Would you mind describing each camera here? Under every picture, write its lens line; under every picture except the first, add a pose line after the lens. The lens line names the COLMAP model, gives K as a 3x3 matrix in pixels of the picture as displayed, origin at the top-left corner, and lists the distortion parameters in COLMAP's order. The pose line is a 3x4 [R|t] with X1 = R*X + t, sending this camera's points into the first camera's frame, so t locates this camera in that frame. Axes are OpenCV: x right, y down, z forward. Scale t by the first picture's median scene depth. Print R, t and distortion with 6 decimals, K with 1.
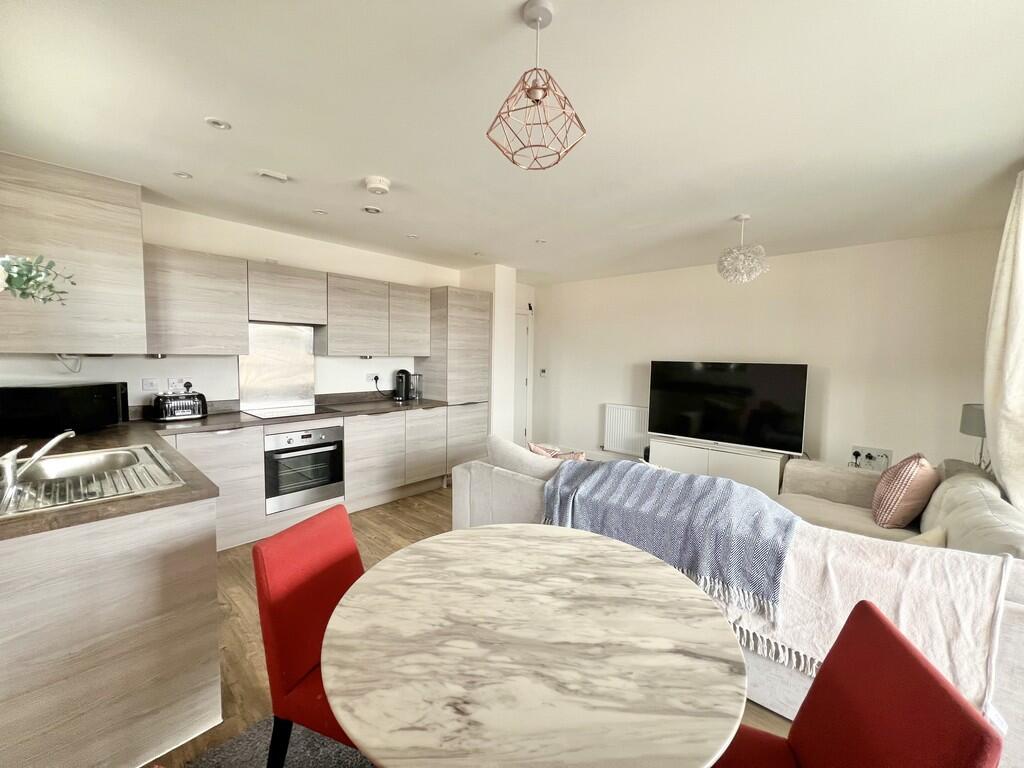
lens RADIAL K [[406.8, 0, 512.0], [0, 406.8, 384.0], [0, 0, 1]] dist [0.002515, 0.000113]
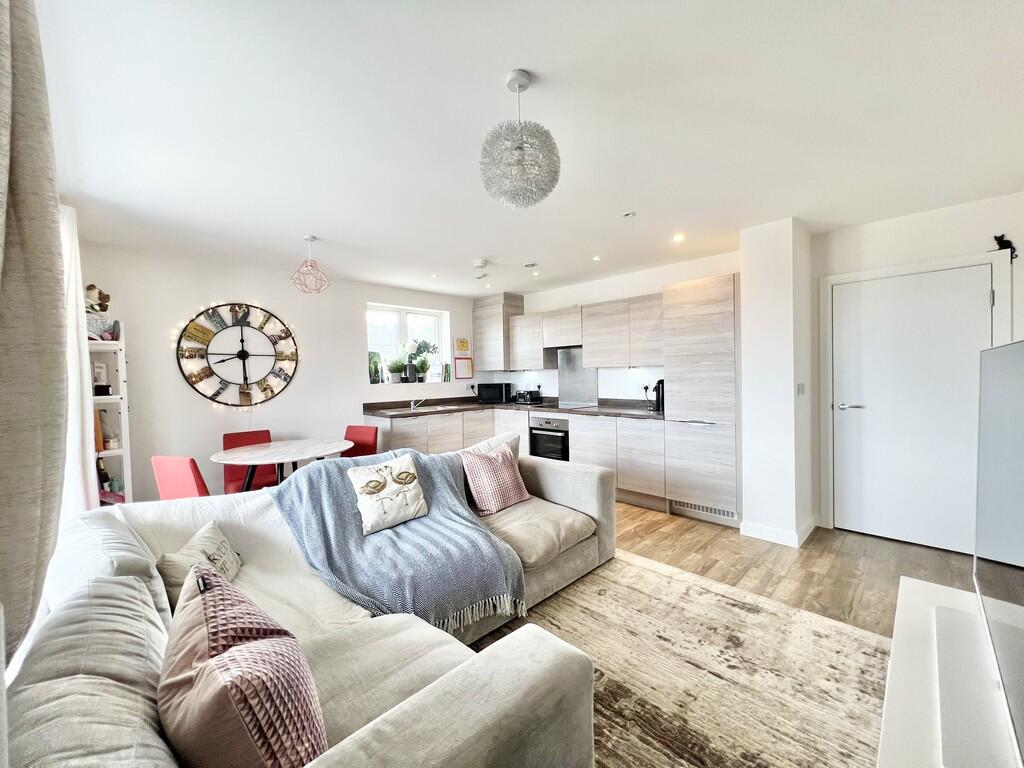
lens RADIAL K [[406.8, 0, 512.0], [0, 406.8, 384.0], [0, 0, 1]] dist [0.002515, 0.000113]
pose [[-0.058263, 0.006001, -0.998283, 0.836358], [-0.057129, 0.998323, 0.009336, -0.015431], [0.996665, 0.057575, -0.057823, 0.804607]]
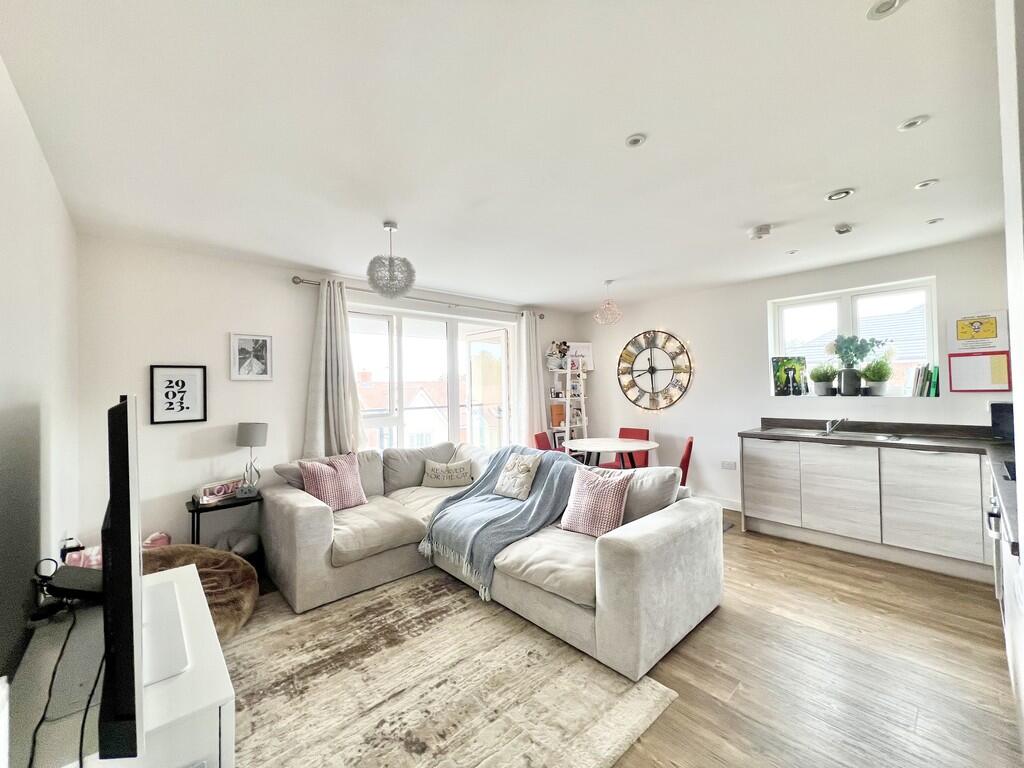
lens RADIAL K [[410.1, 0, 506.3], [0, 410.1, 381.7], [0, 0, 1]] dist [-0.000631, -0.000062]
pose [[-0.994063, 0.001422, 0.108794, 0.164617], [0.008032, 0.998146, 0.060341, -0.088716], [-0.108506, 0.060857, -0.992231, 1.454901]]
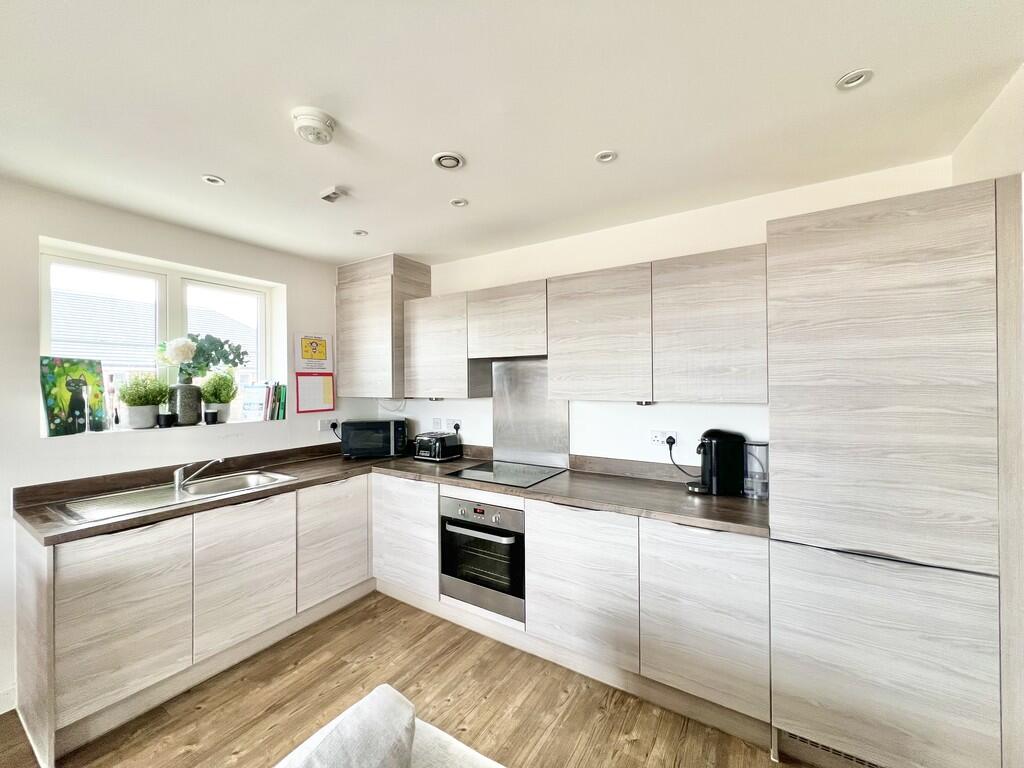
lens RADIAL K [[406.8, 0, 512.0], [0, 406.8, 384.0], [0, 0, 1]] dist [0.002515, 0.000113]
pose [[0.170496, -0.016470, -0.985221, 0.192054], [-0.063034, 0.997630, -0.027585, -0.069960], [0.983340, 0.066805, 0.169054, 0.781340]]
